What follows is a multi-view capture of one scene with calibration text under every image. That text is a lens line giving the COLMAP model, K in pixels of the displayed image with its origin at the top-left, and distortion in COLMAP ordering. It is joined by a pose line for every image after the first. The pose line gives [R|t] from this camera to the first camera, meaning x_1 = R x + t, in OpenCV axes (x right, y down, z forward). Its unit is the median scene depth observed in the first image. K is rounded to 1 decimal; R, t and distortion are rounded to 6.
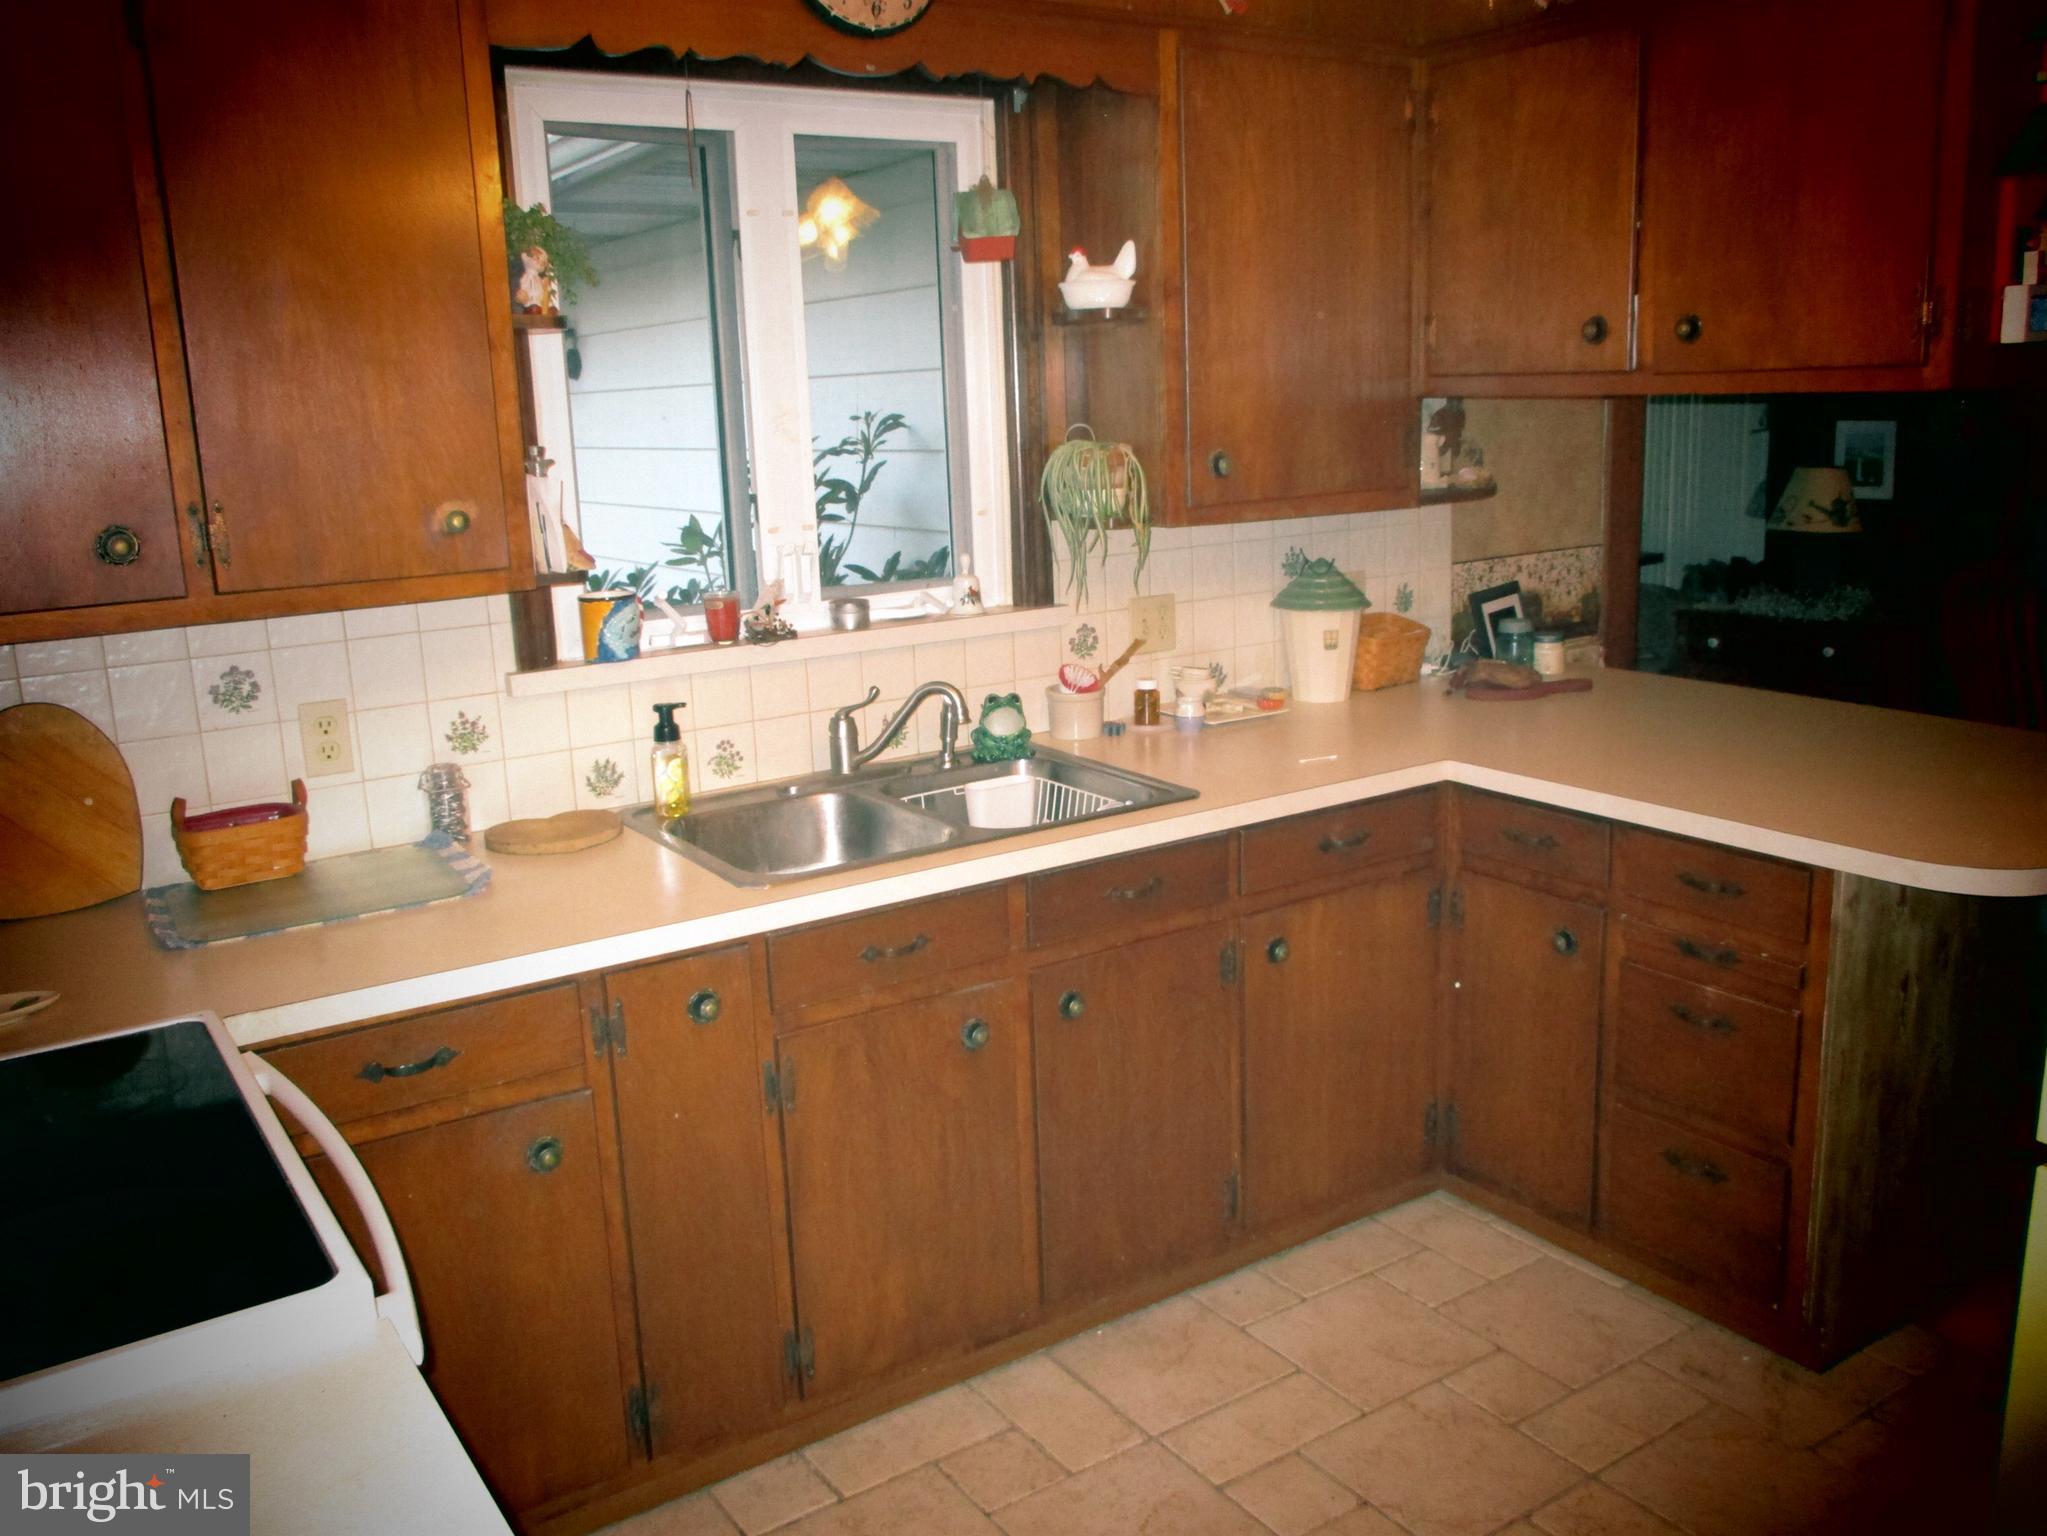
lens RADIAL K [[1699.9, 0, 1023.5], [0, 1699.9, 768.0], [0, 0, 1]] dist [-0.025006, 0.008697]
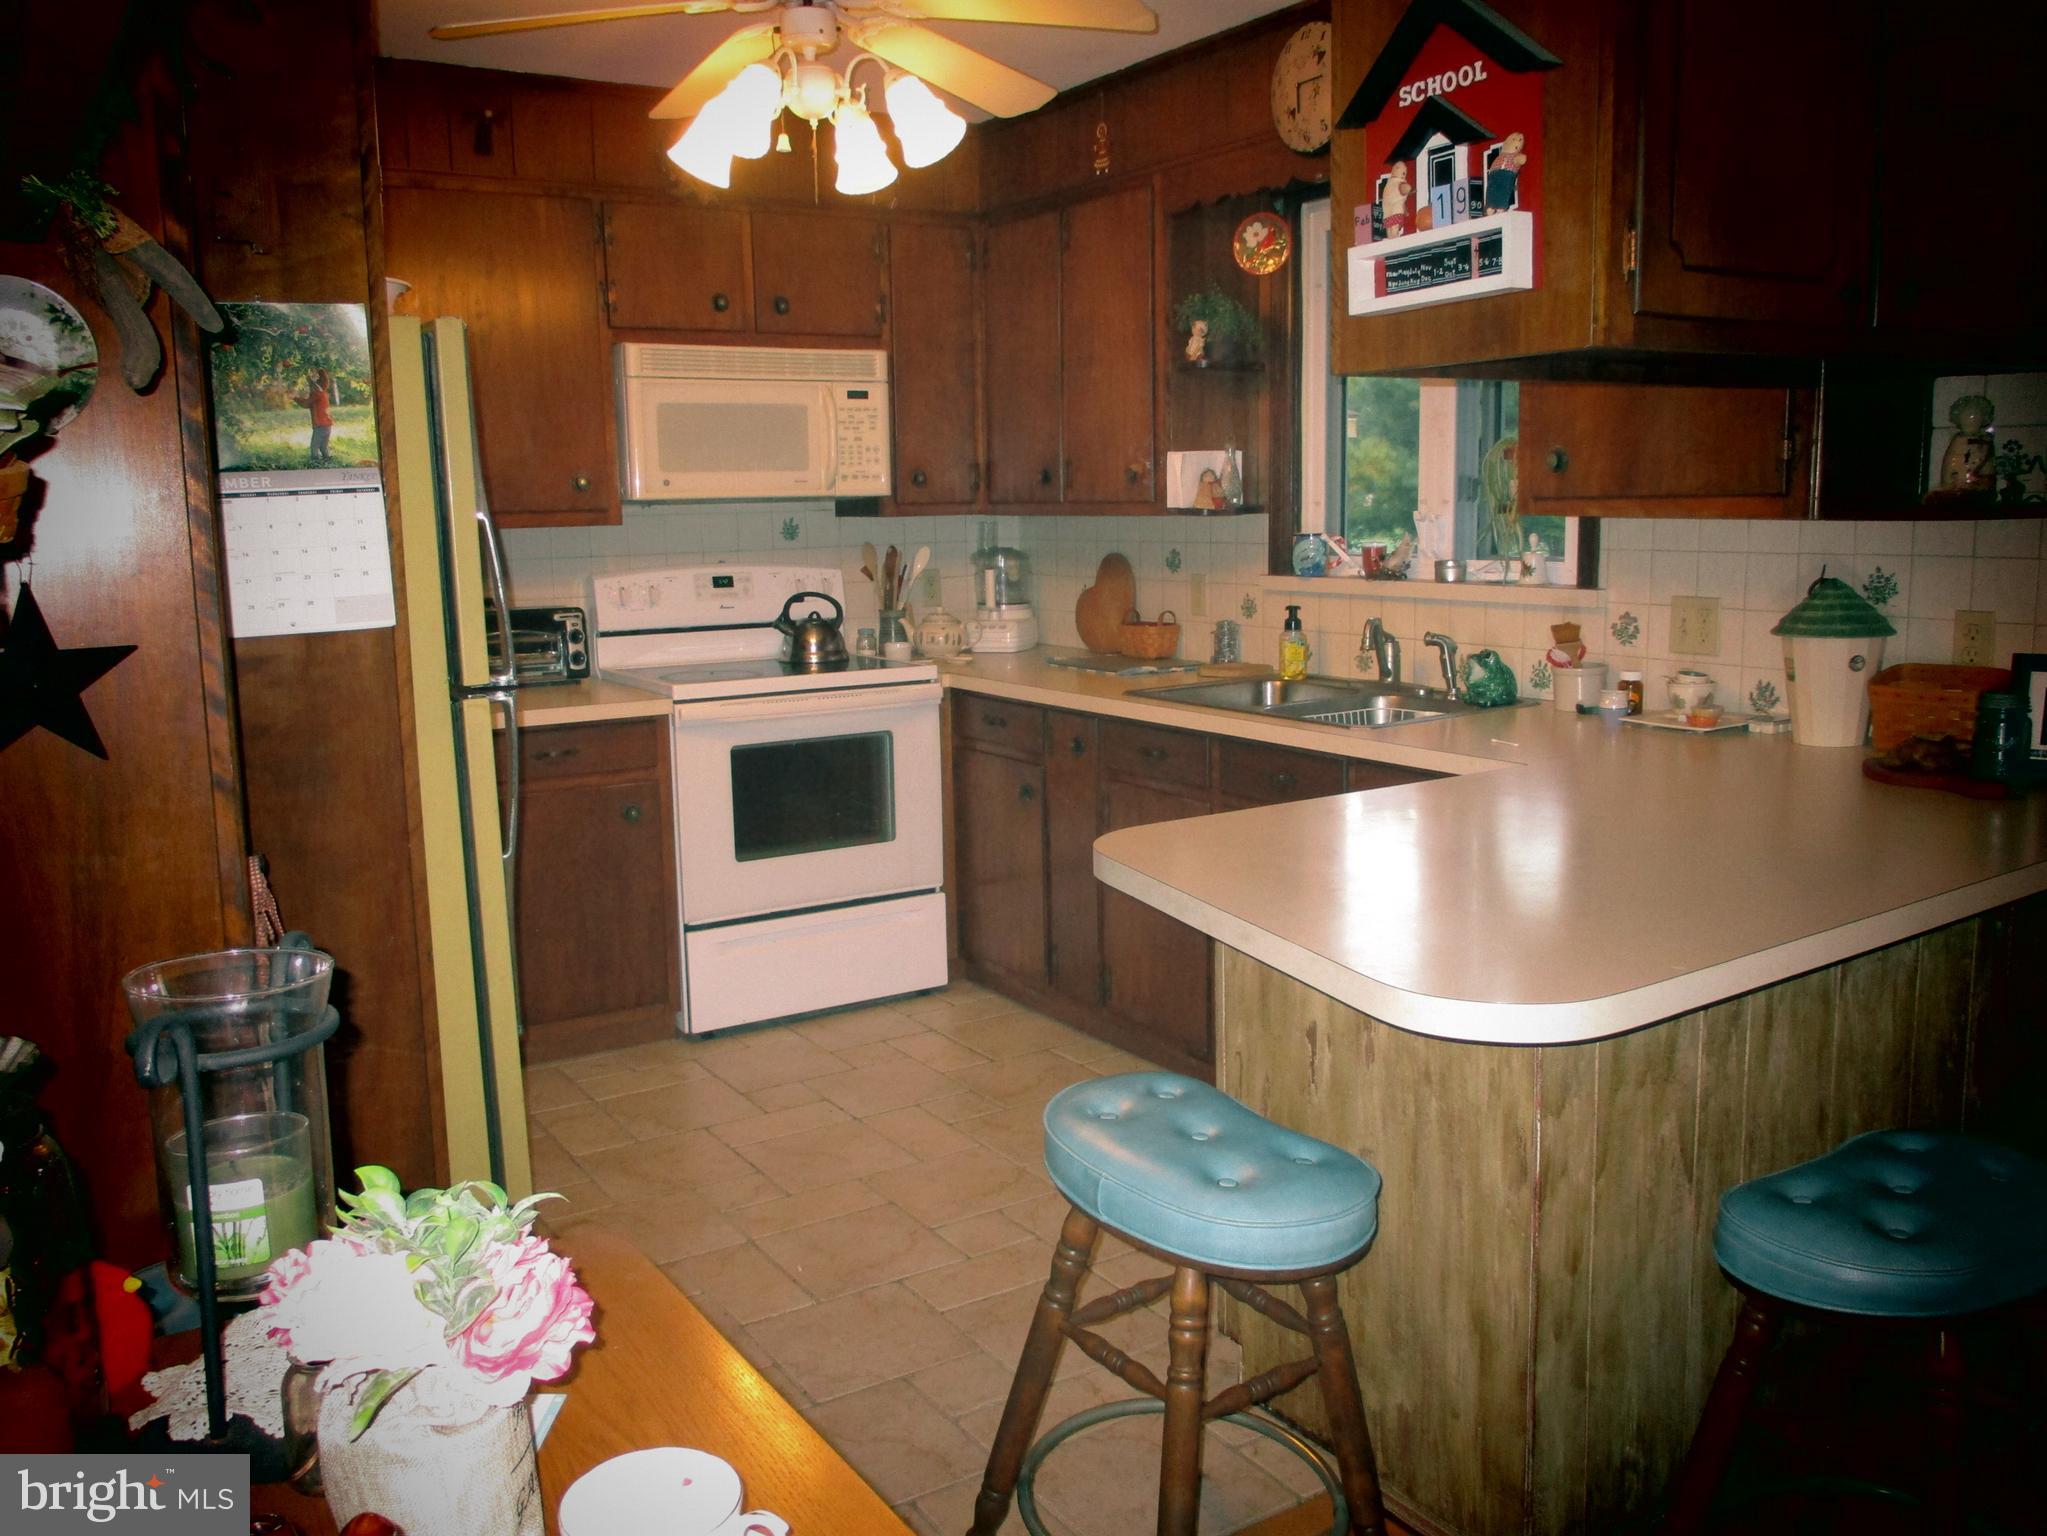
lens RADIAL K [[1699.9, 0, 1023.5], [0, 1699.9, 768.0], [0, 0, 1]] dist [-0.025006, 0.008697]
pose [[-0.024855, 0.194989, -0.980490, 1.154189], [-0.201953, 0.959592, 0.195953, -0.128926], [0.979080, 0.202884, 0.015528, 0.669199]]
